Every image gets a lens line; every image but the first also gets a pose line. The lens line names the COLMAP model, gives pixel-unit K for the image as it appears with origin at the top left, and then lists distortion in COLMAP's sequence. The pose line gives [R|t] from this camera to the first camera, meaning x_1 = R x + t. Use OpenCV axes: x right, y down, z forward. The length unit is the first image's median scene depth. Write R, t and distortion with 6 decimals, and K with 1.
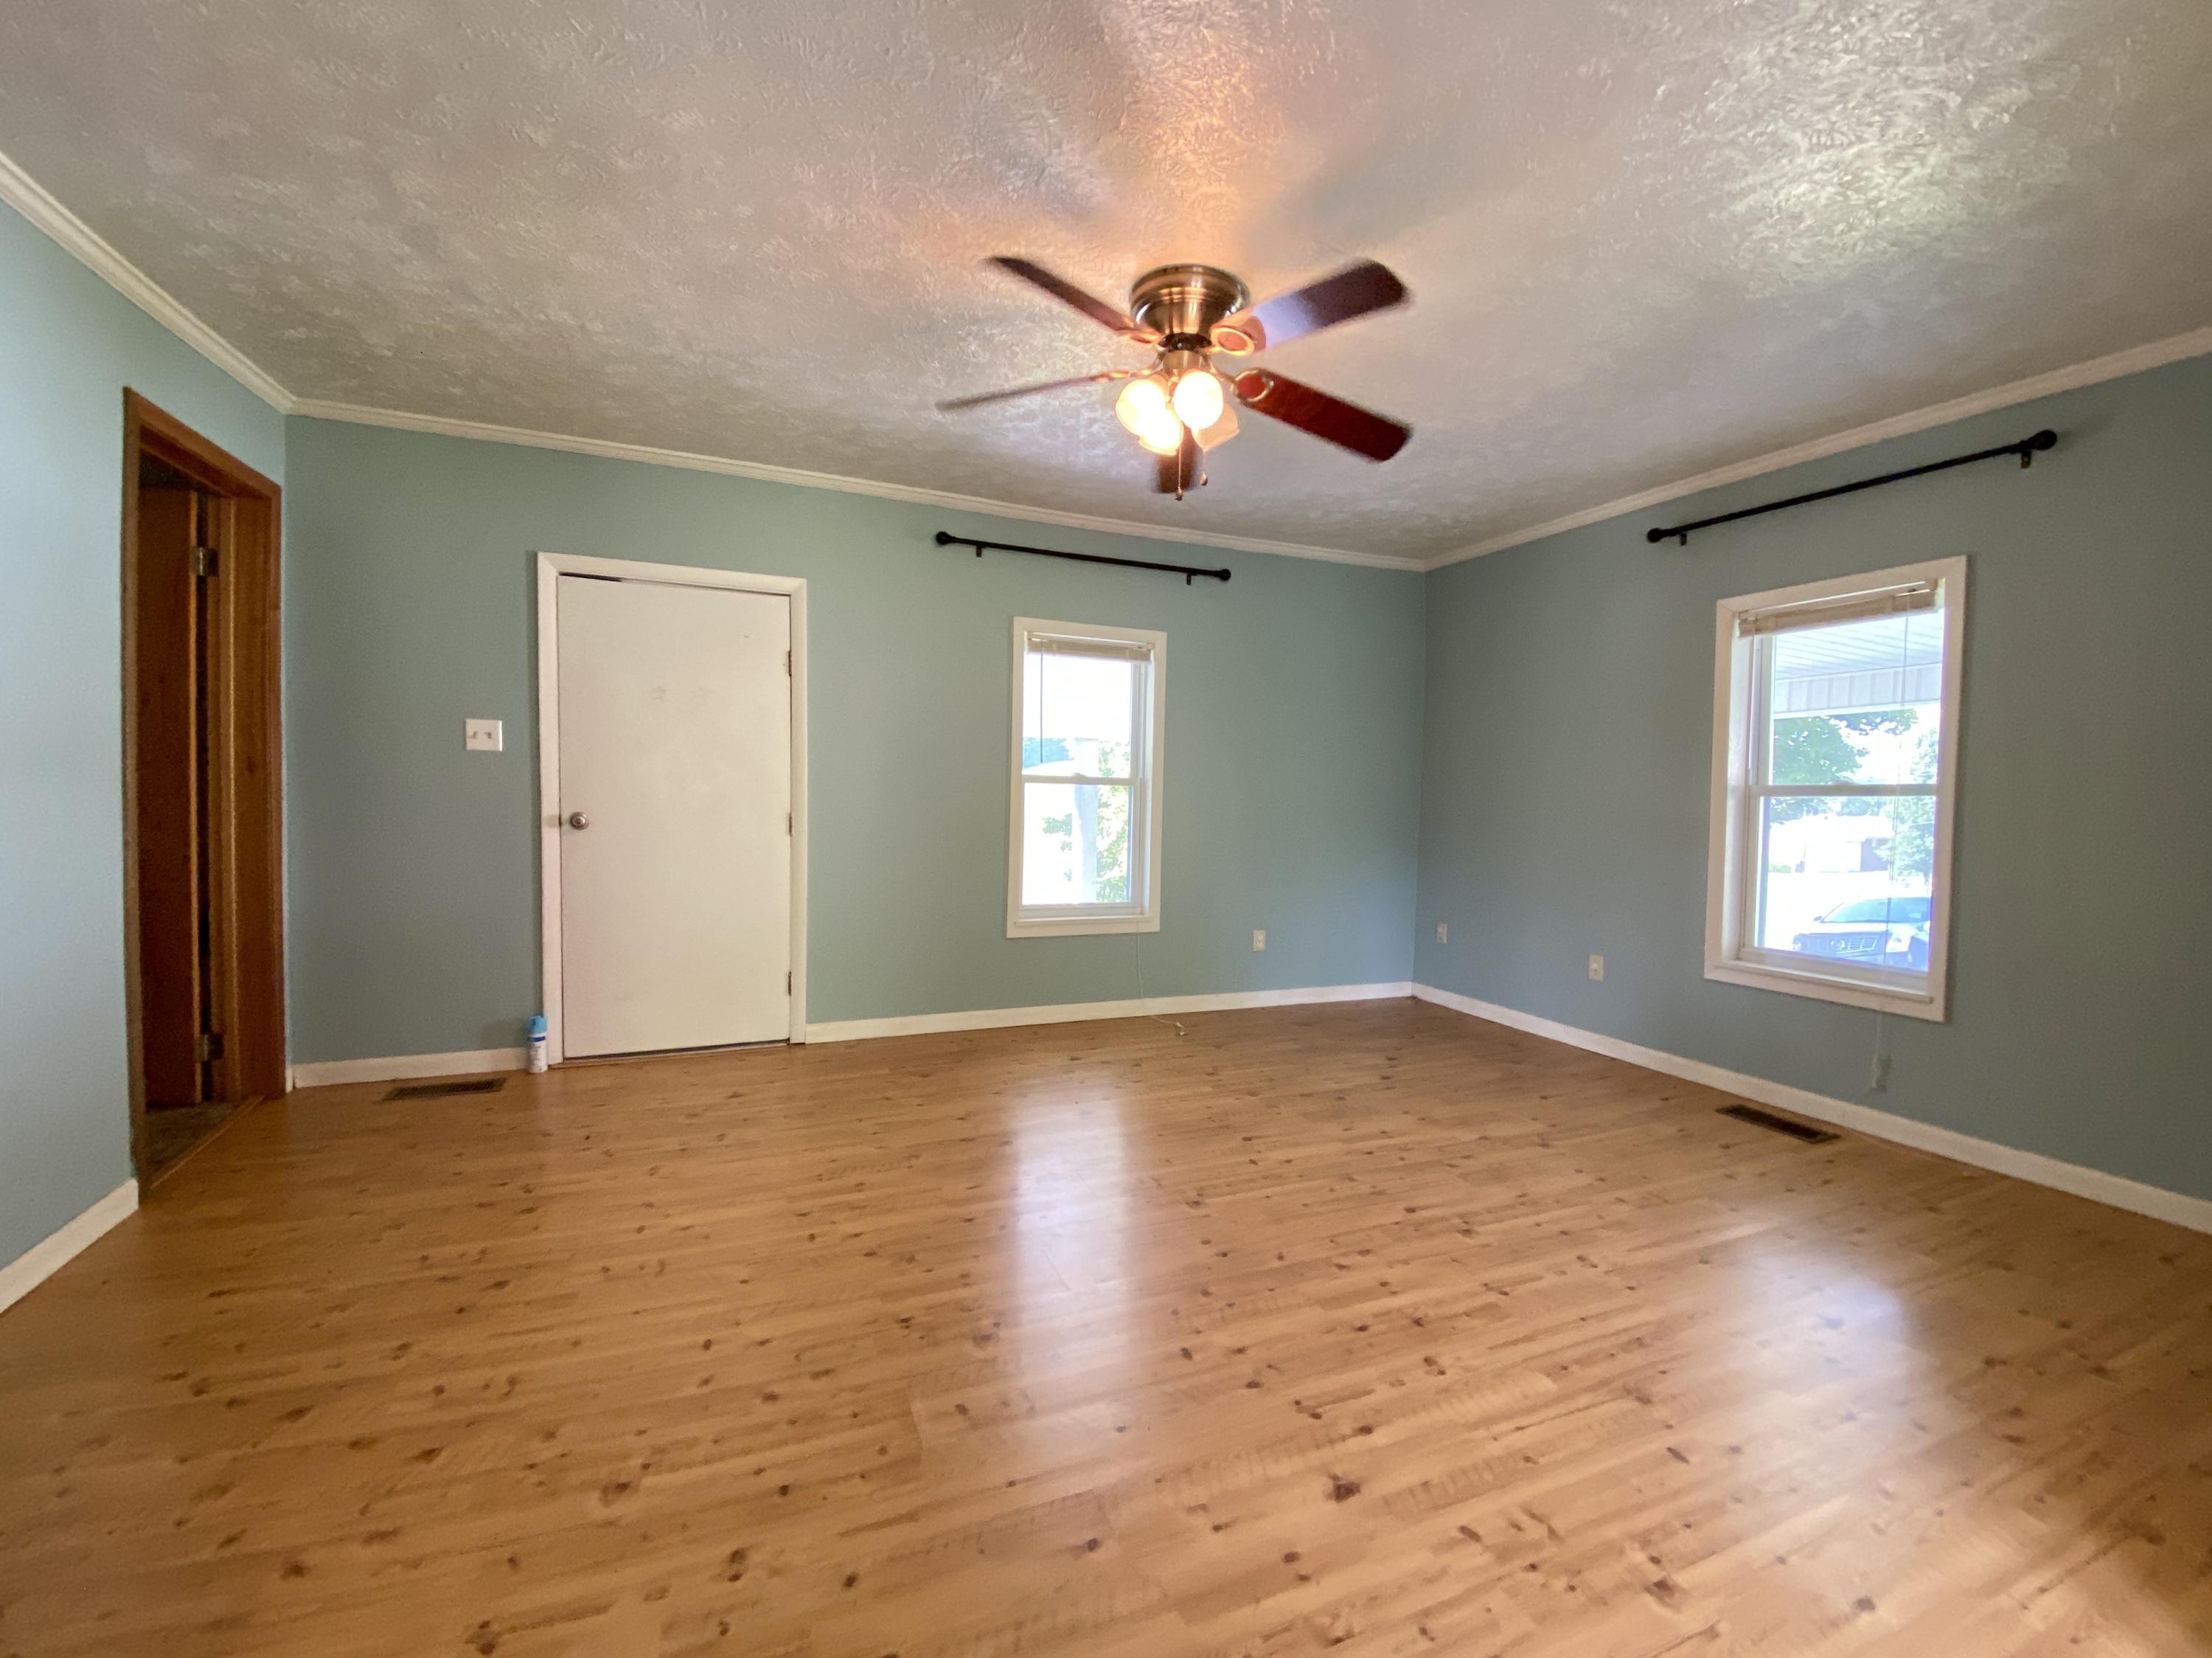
lens RADIAL K [[969.7, 0, 1137.5], [0, 969.7, 828.0], [0, 0, 1]] dist [0.038798, -0.029962]
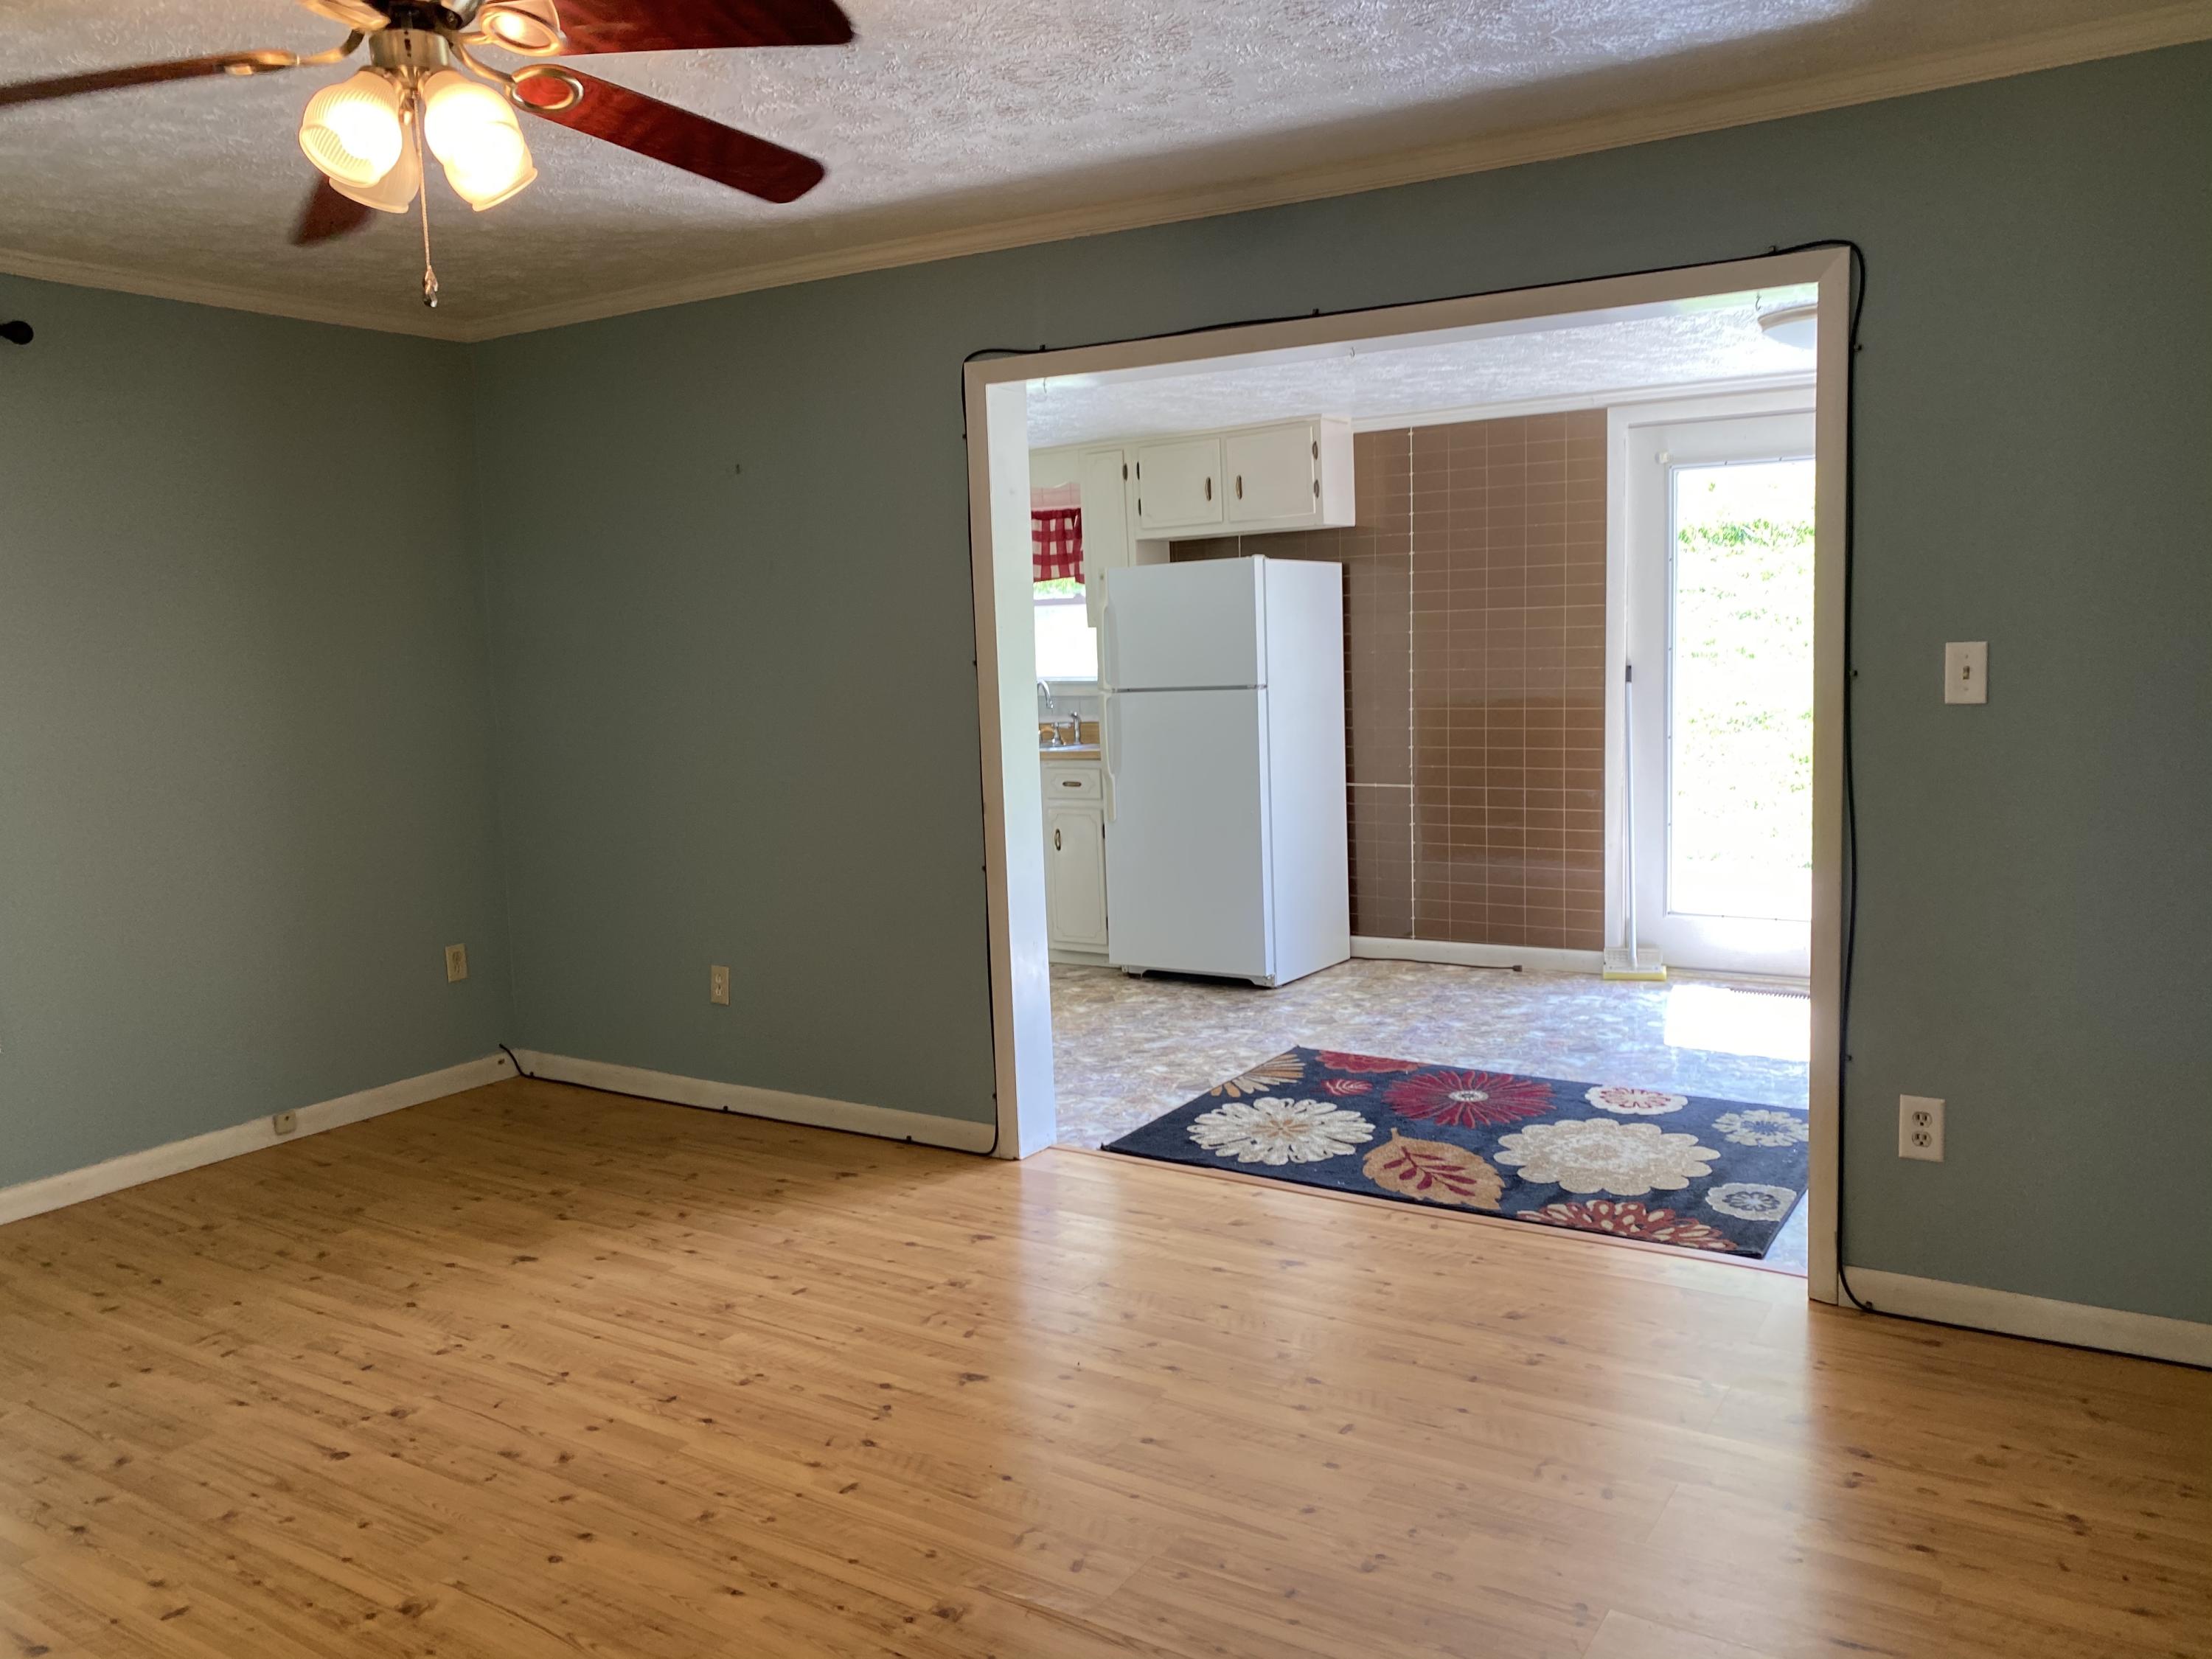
lens RADIAL K [[1651.3, 0, 1117.5], [0, 1651.3, 823.3], [0, 0, 1]] dist [-0.011588, 0.001459]
pose [[-0.565661, -0.097981, 0.818796, -0.906646], [0.054511, 0.986302, 0.155683, -0.173253], [-0.822834, 0.132697, -0.552572, 1.175504]]
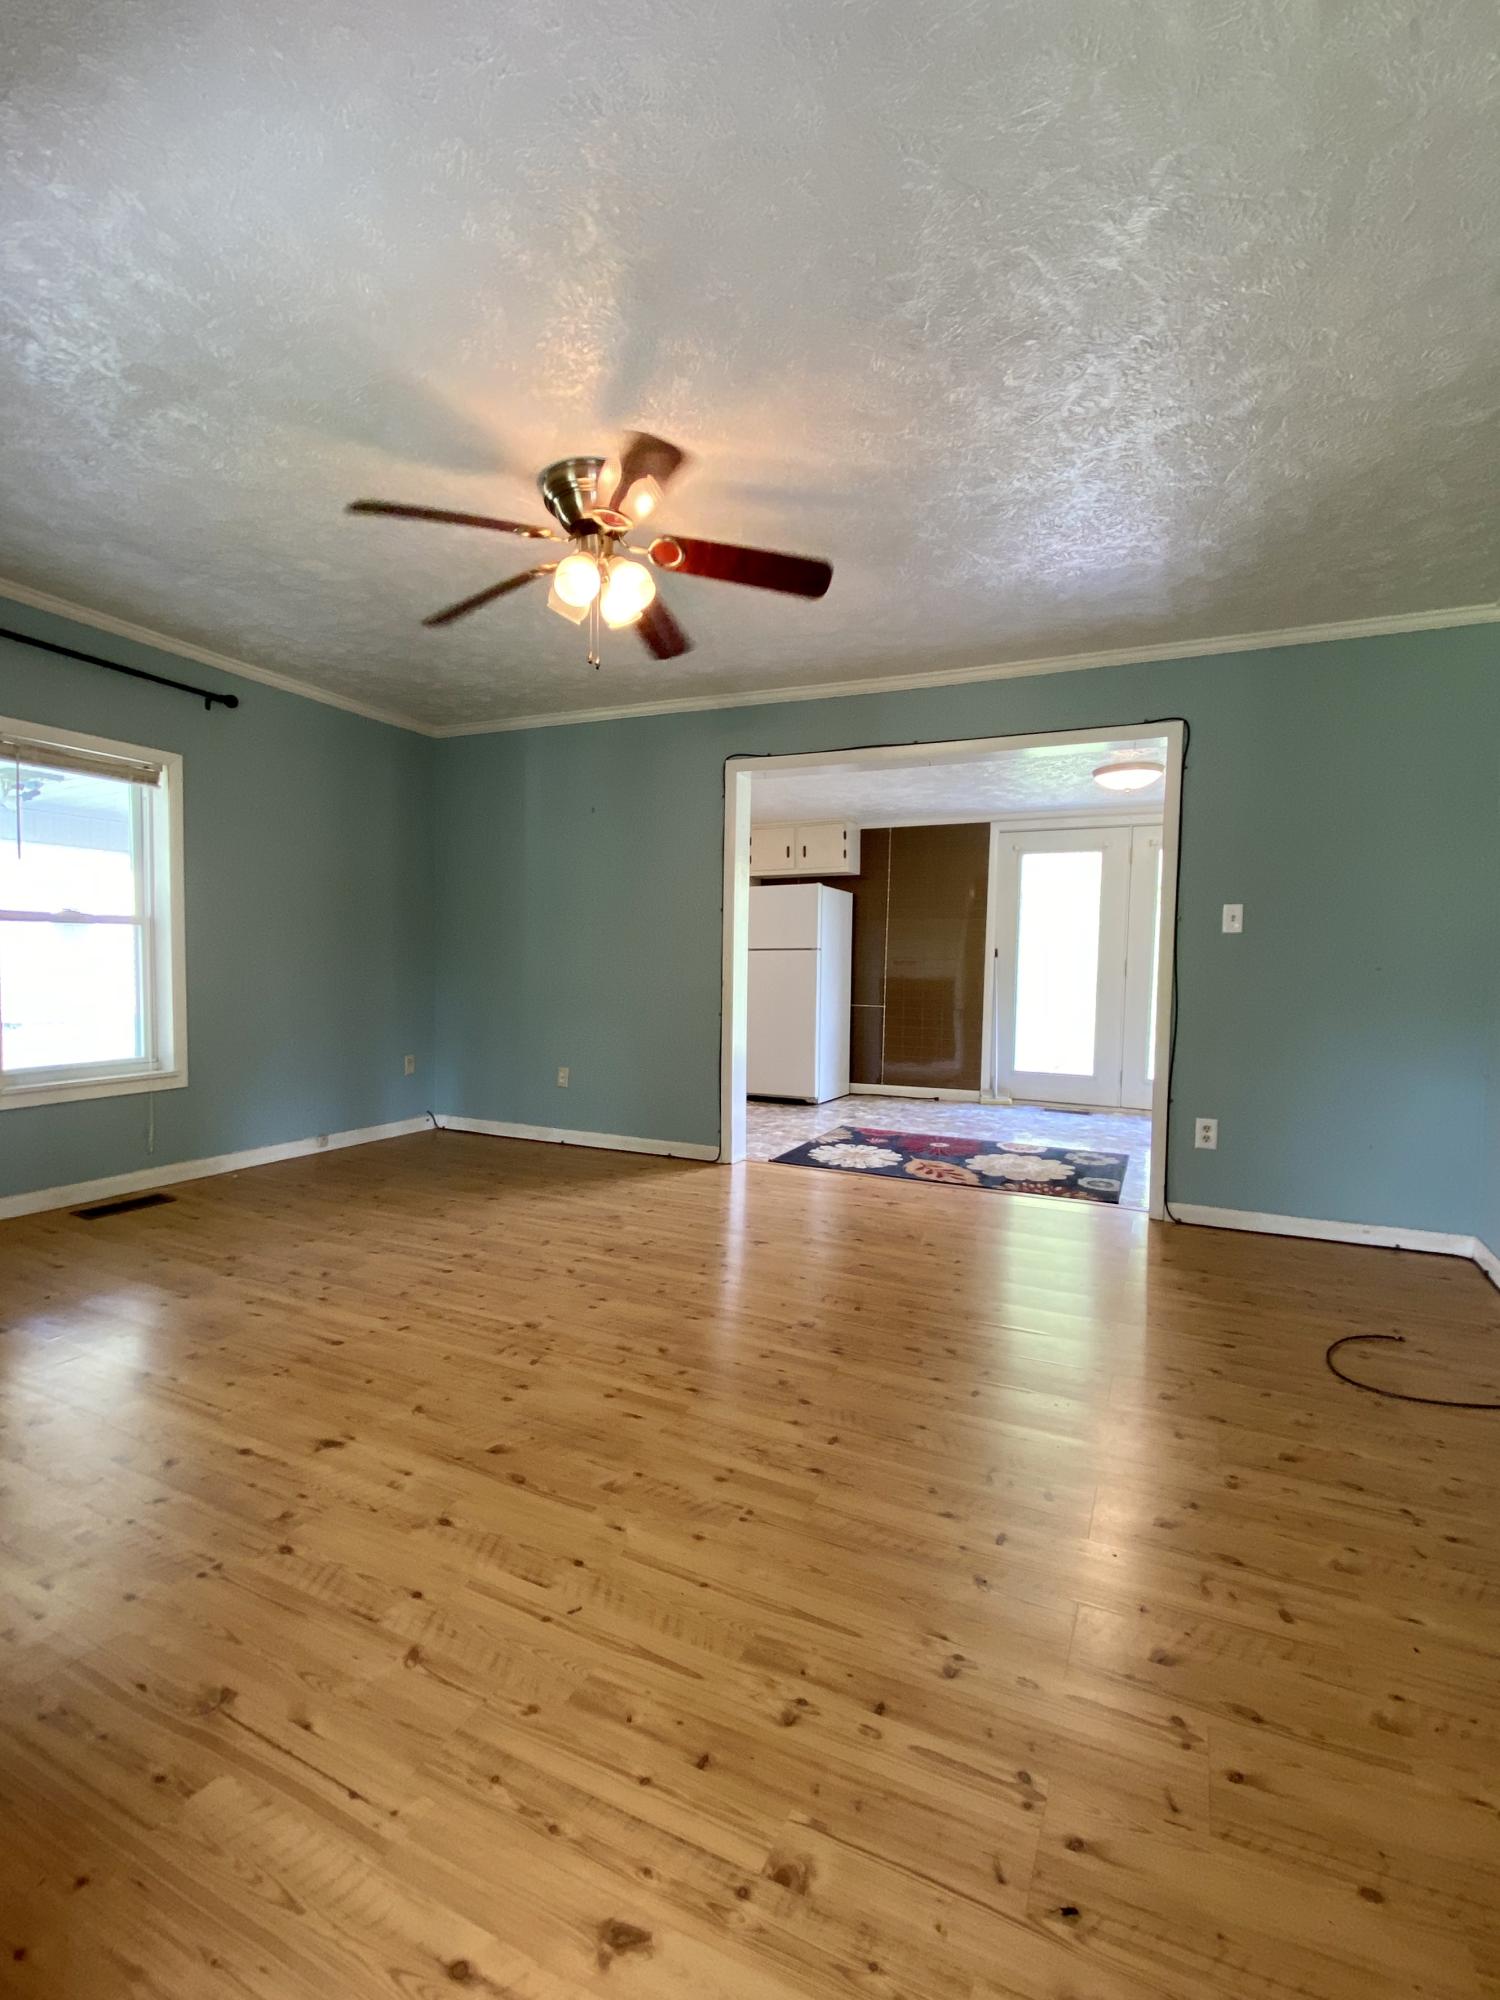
lens RADIAL K [[876.7, 0, 745.0], [0, 876.7, 1044.8], [0, 0, 1]] dist [0.038798, -0.029962]
pose [[-0.657839, -0.099932, 0.746499, -0.805773], [-0.001136, 0.991289, 0.131700, -0.041267], [-0.753158, 0.085789, -0.652222, 1.485392]]
